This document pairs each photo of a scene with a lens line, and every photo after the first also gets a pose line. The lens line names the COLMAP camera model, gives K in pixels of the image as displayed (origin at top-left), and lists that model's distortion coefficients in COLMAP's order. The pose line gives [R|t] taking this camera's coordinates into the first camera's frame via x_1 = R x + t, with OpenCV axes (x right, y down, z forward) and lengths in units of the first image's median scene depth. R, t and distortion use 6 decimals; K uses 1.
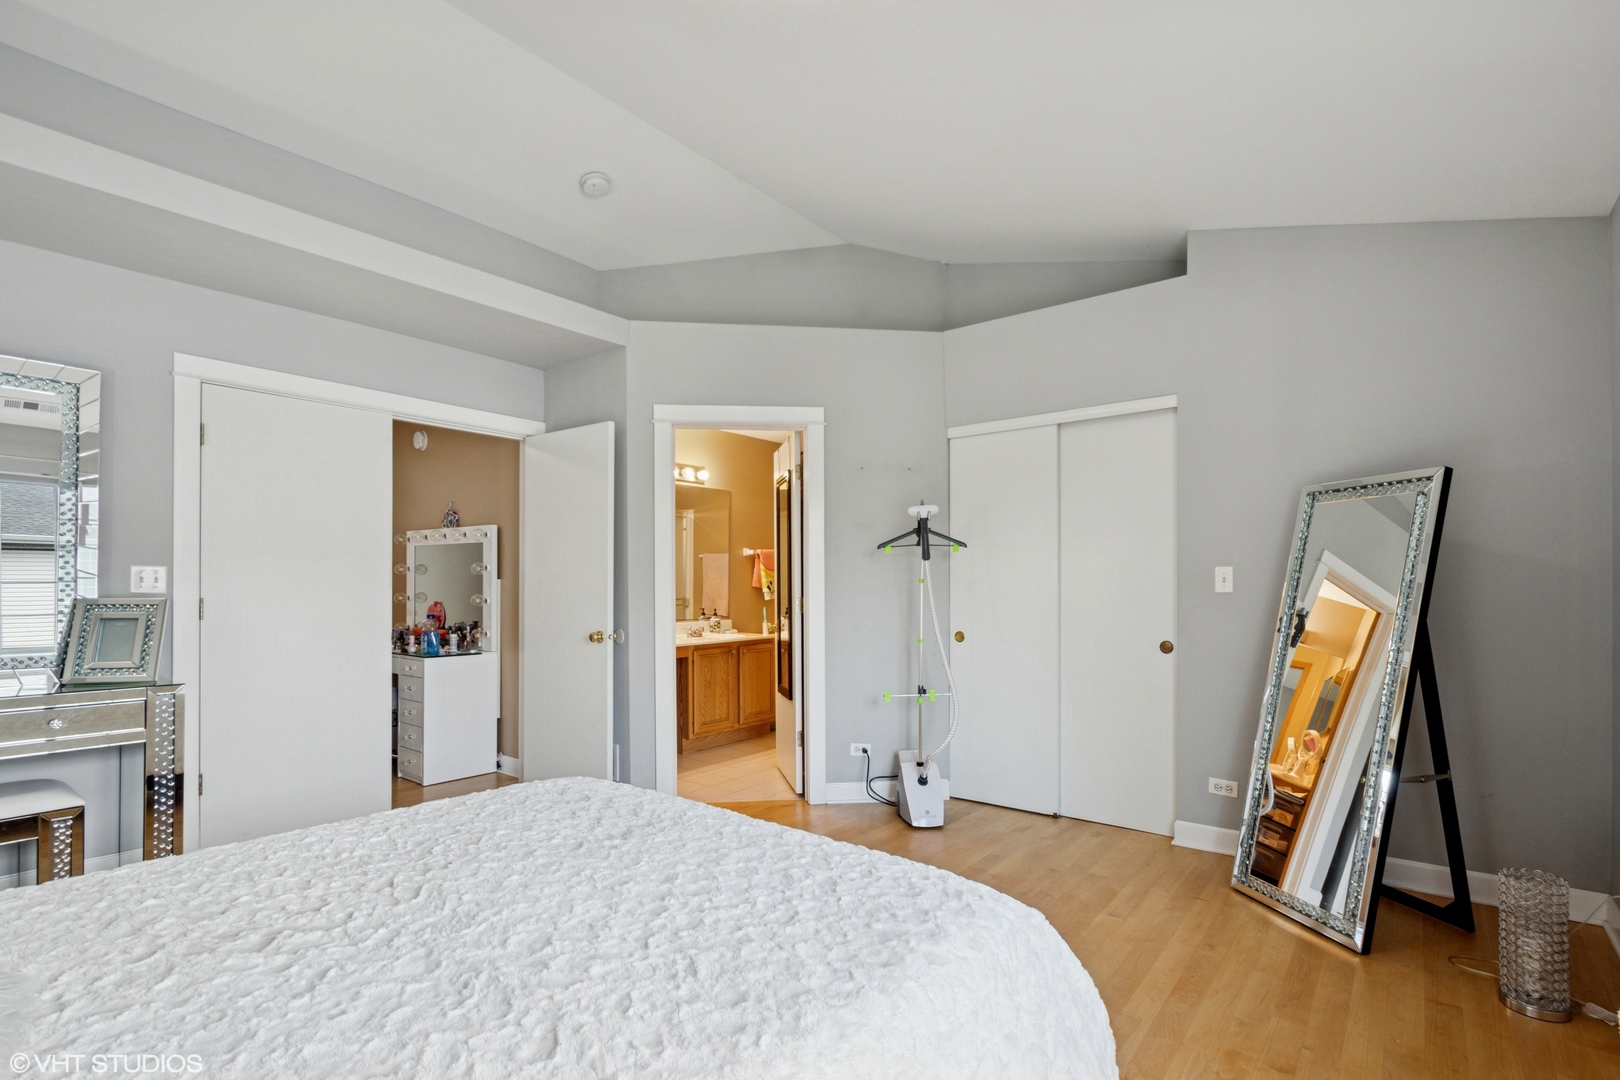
lens RADIAL K [[774.6, 0, 816.3], [0, 774.6, 582.4], [0, 0, 1]] dist [-0.001109, 0.000092]
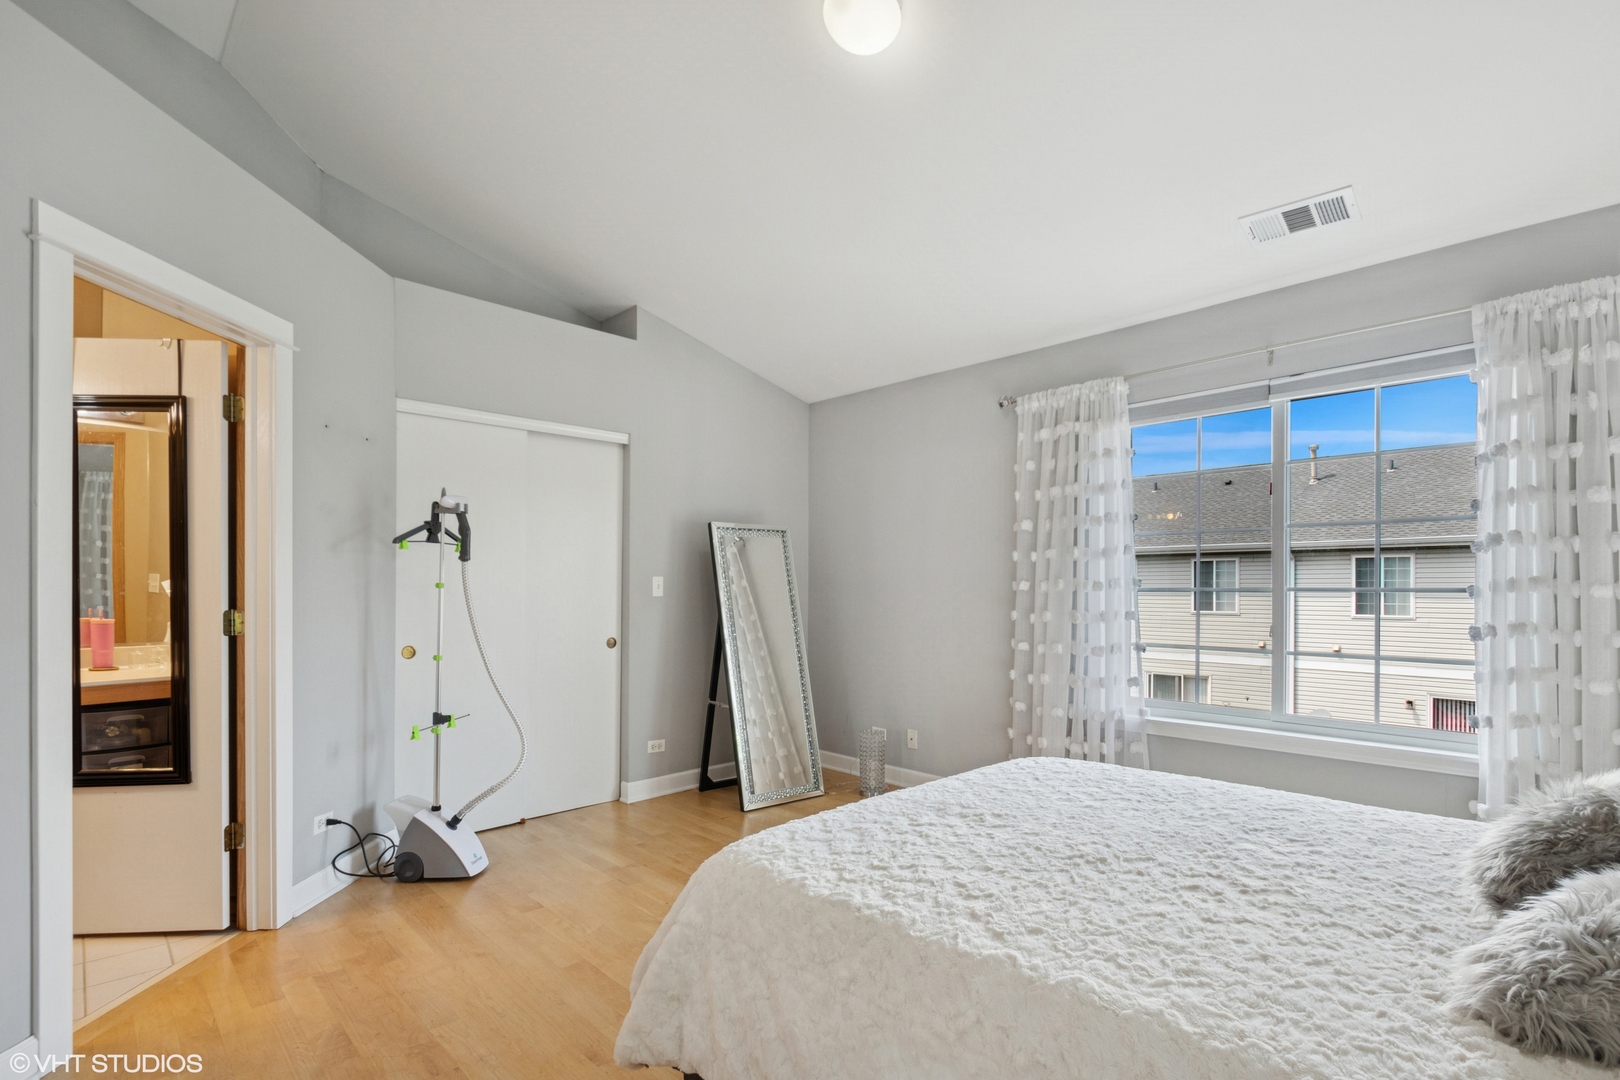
lens RADIAL K [[771.6, 0, 814.8], [0, 771.6, 592.0], [0, 0, 1]] dist [-0.000579, -0.000291]
pose [[0.116110, -0.000267, 0.993236, -0.581006], [-0.001482, 0.999999, 0.000442, 0.003517], [-0.993235, -0.001524, 0.116110, 0.463229]]
